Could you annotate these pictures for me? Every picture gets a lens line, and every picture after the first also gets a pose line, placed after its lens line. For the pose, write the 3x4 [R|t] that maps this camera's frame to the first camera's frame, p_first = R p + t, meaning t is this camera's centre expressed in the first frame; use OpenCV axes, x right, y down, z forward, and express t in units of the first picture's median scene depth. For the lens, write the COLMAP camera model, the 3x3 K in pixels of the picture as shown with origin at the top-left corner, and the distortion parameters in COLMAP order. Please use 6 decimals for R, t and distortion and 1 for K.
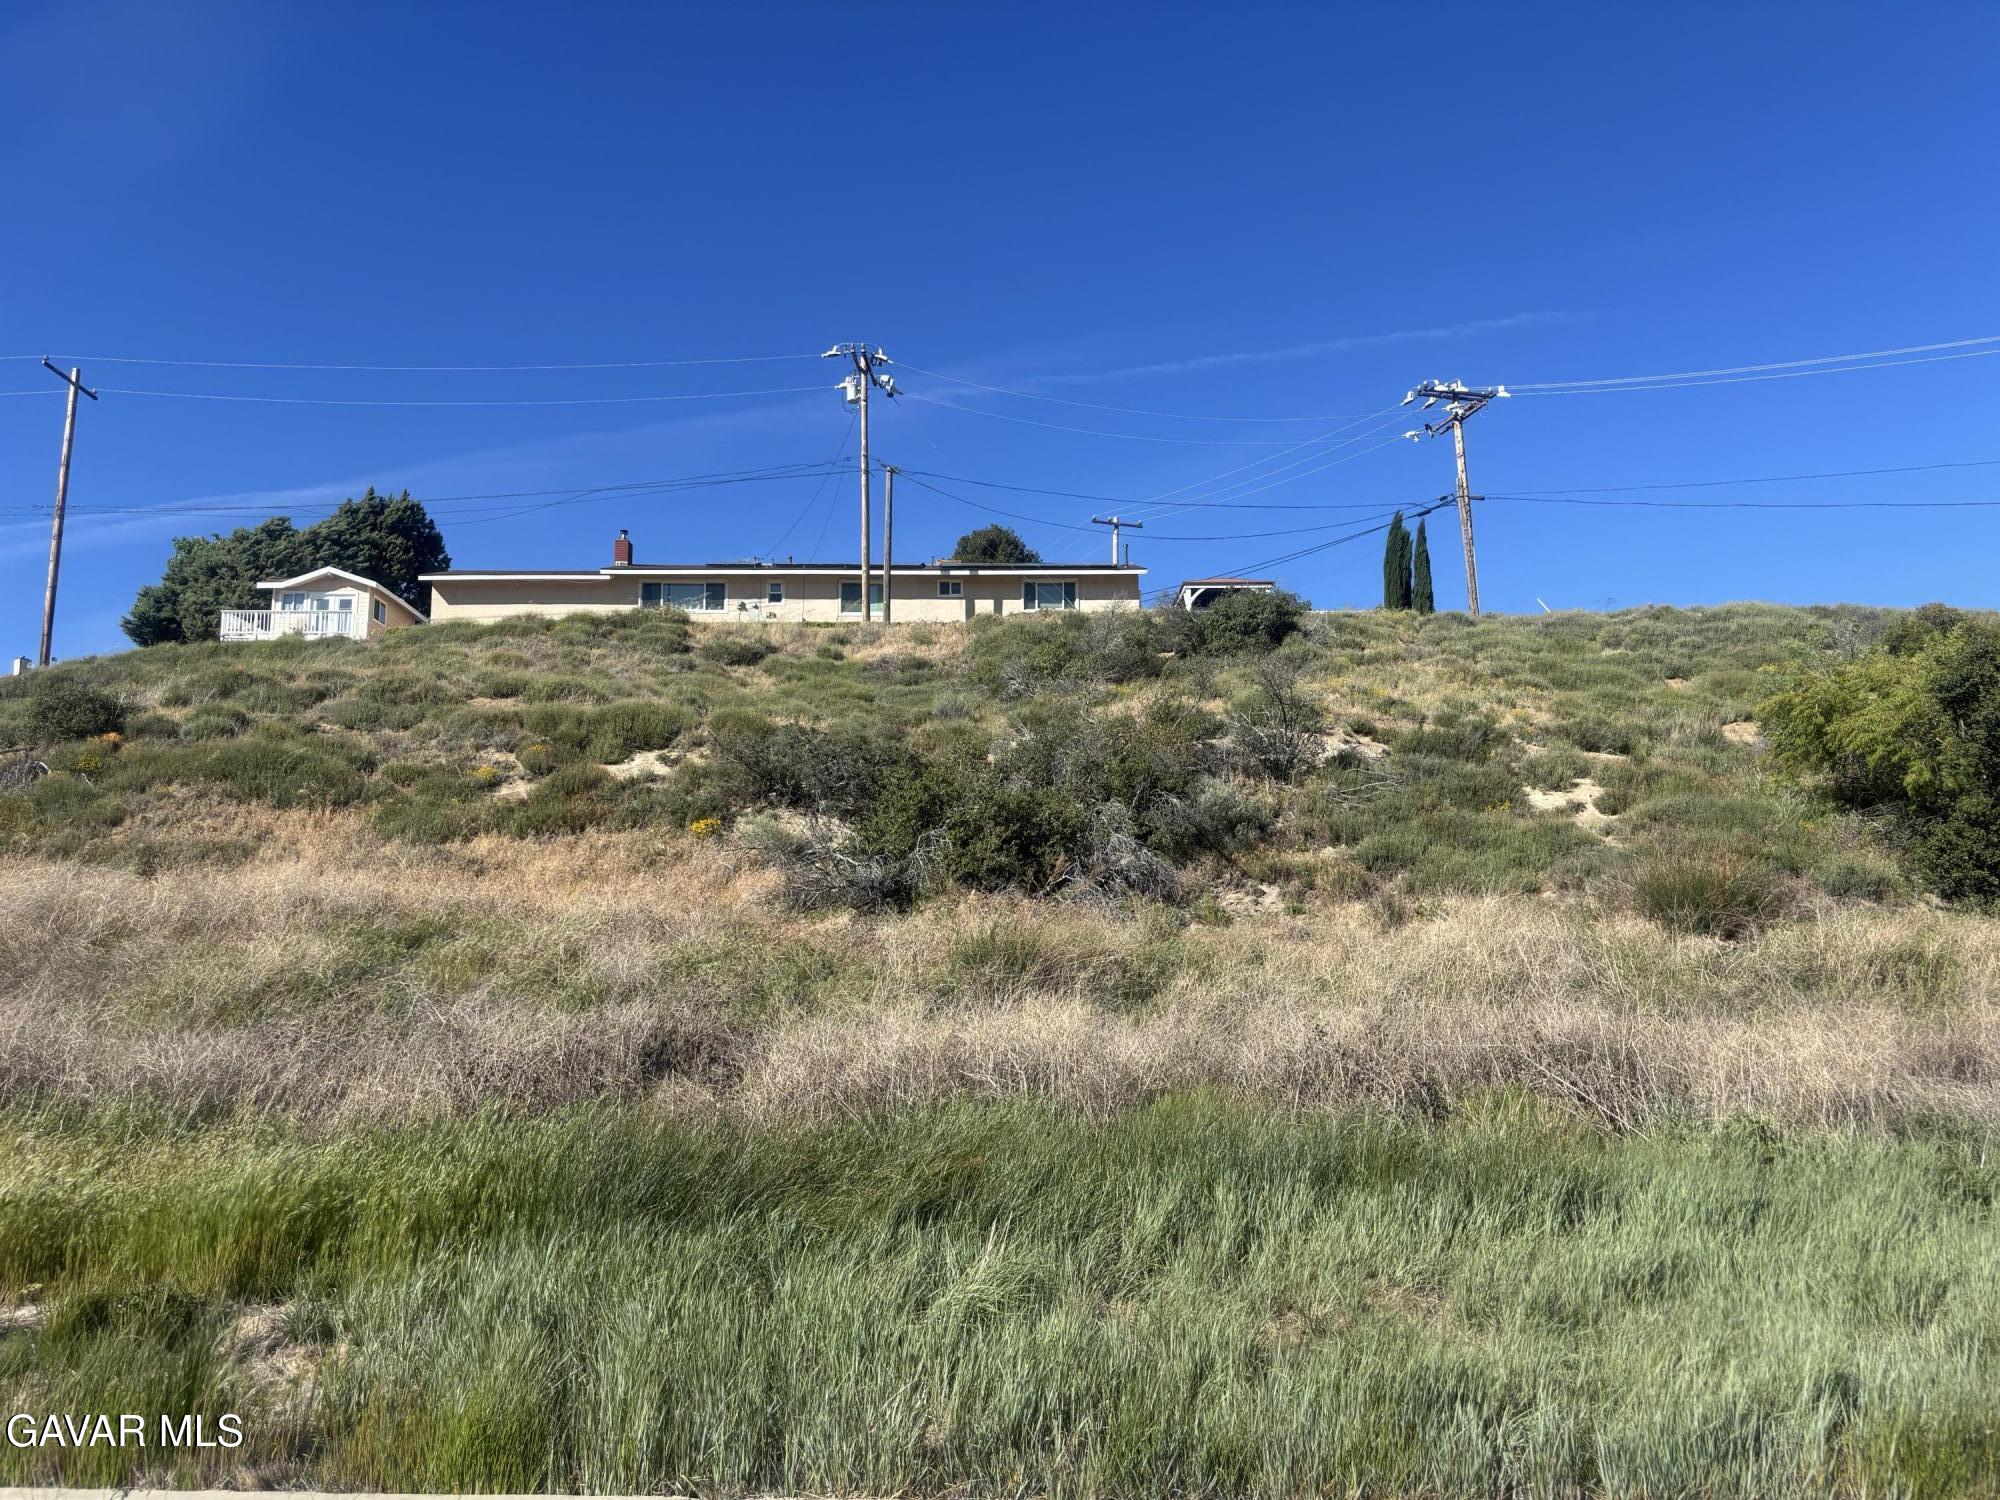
lens RADIAL K [[1495.4, 0, 1003.6], [0, 1495.4, 756.5], [0, 0, 1]] dist [0.047101, -0.072262]
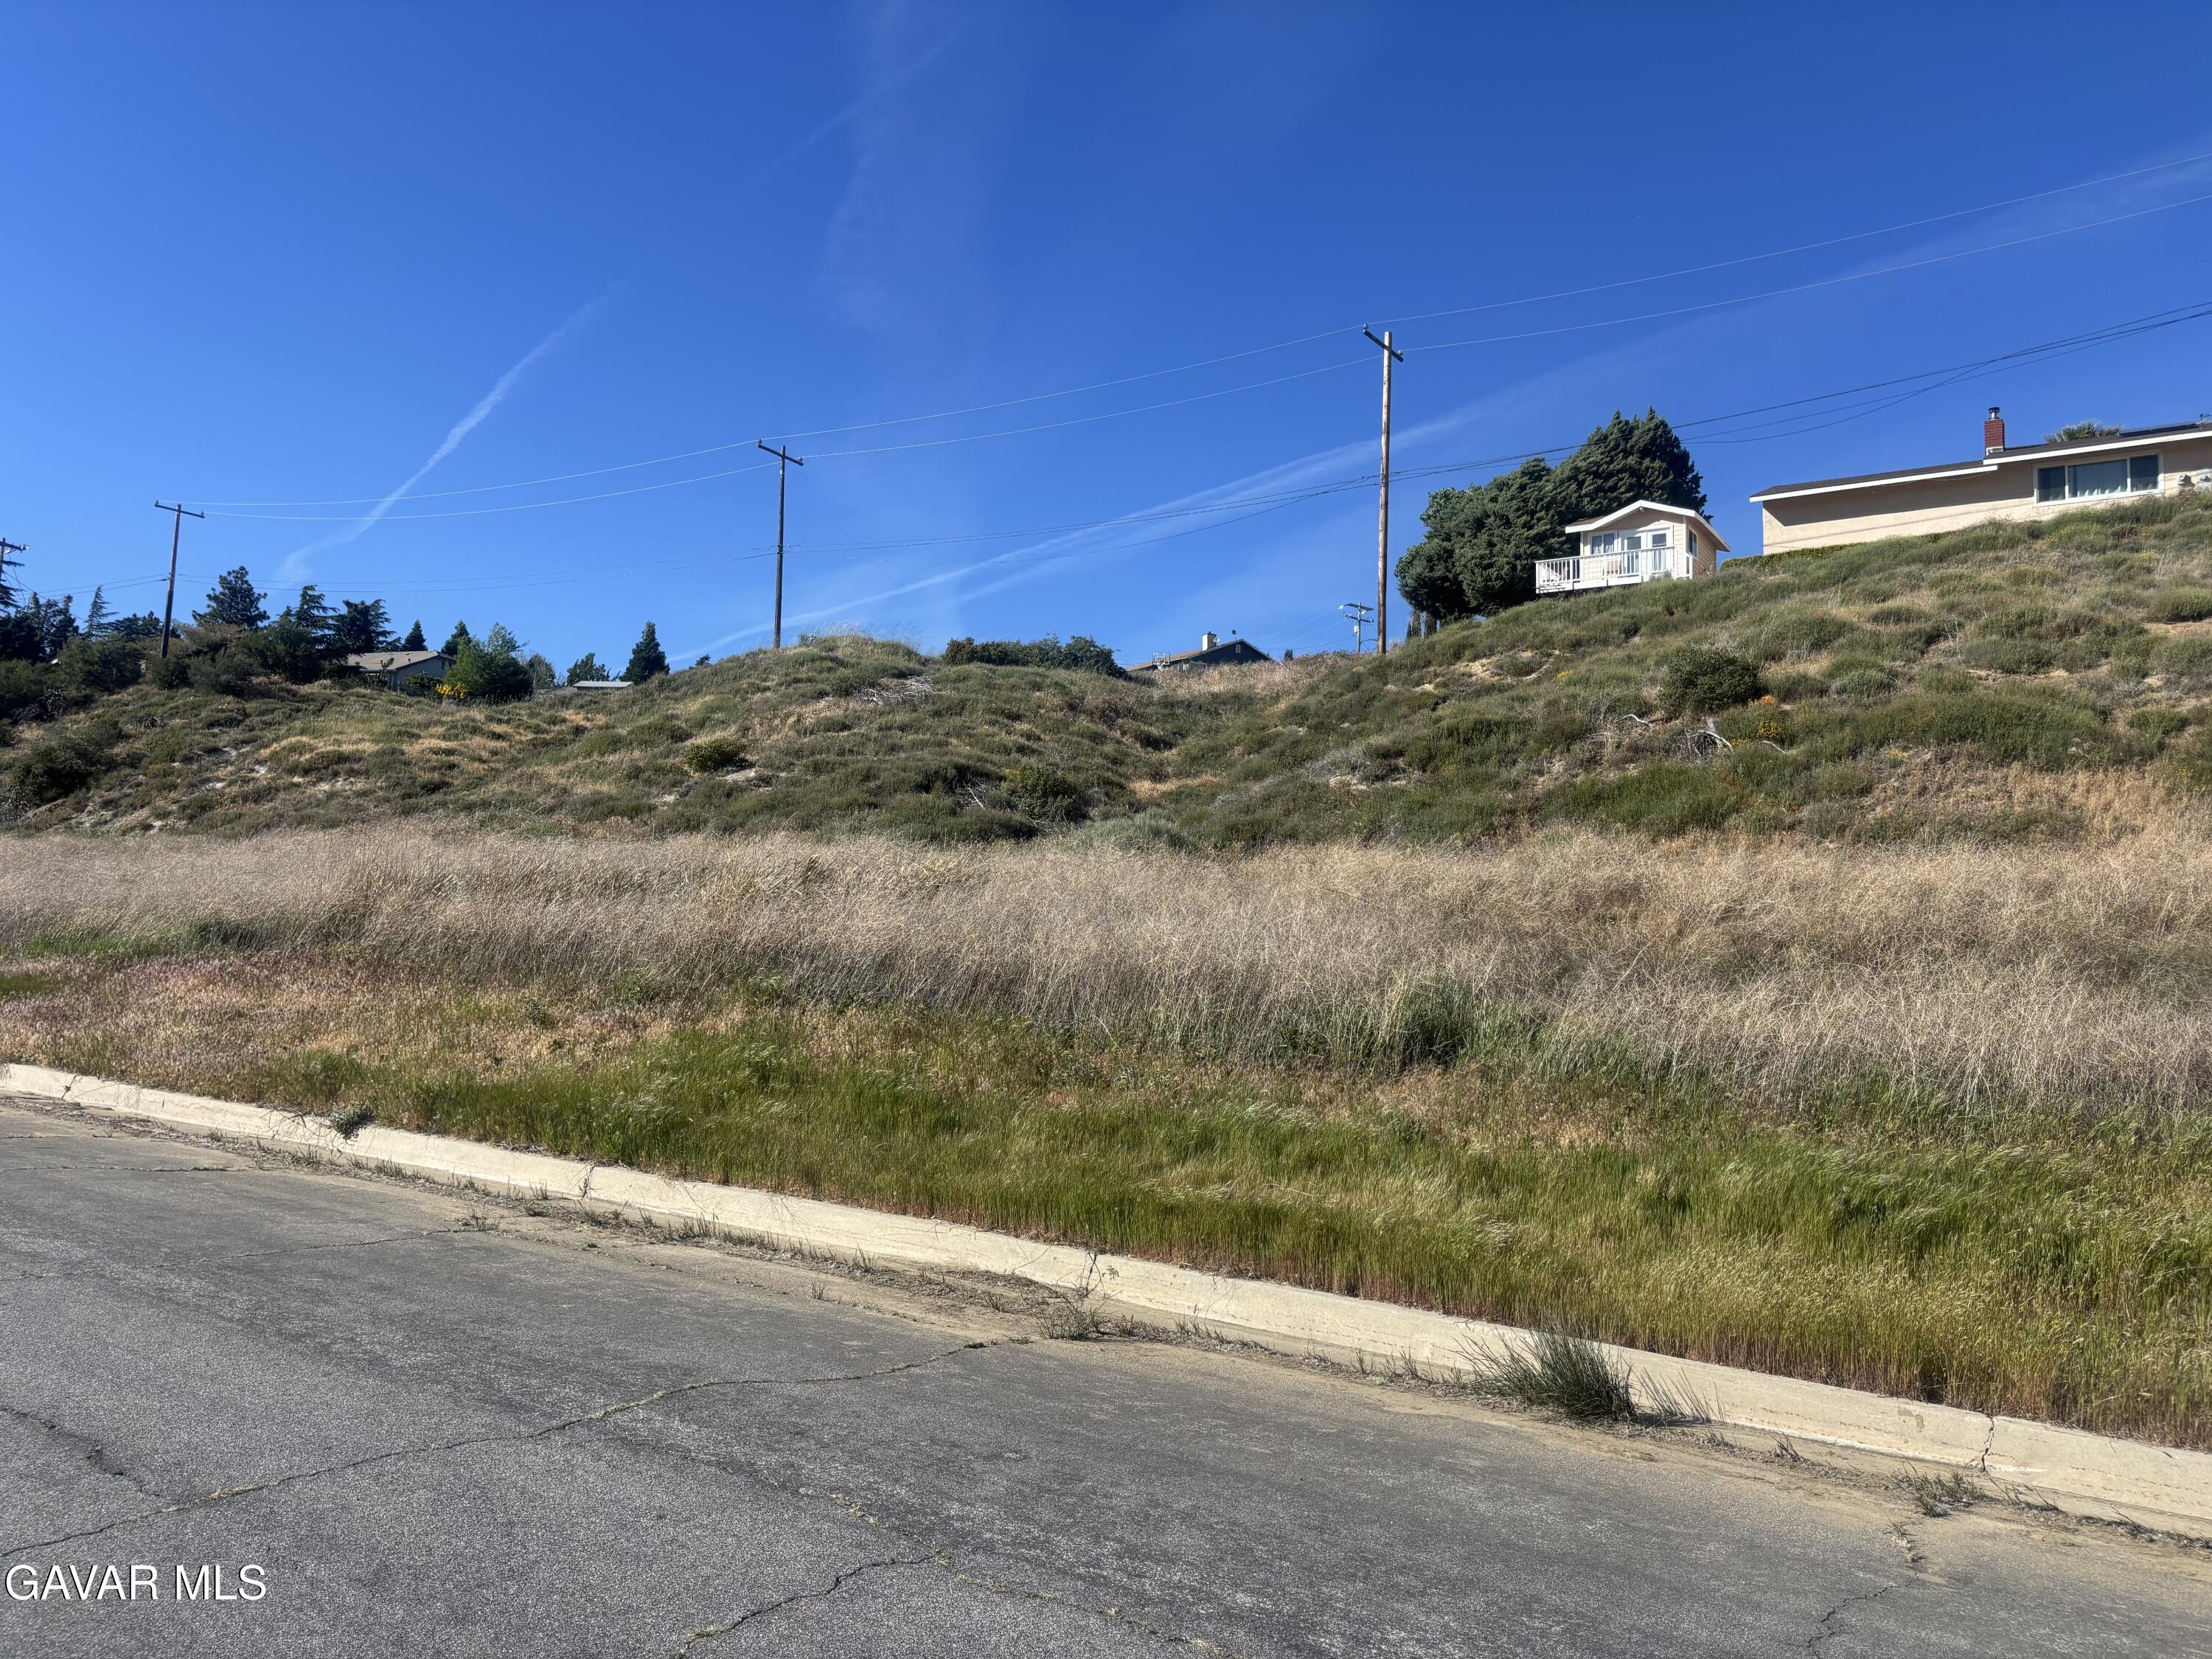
lens RADIAL K [[1639.2, 0, 1104.9], [0, 1639.2, 802.3], [0, 0, 1]] dist [0.050137, -0.058481]
pose [[0.836696, -0.028658, -0.546917, -0.176030], [0.065557, 0.996691, 0.048066, -0.012340], [0.543730, -0.076070, 0.835806, -0.031528]]
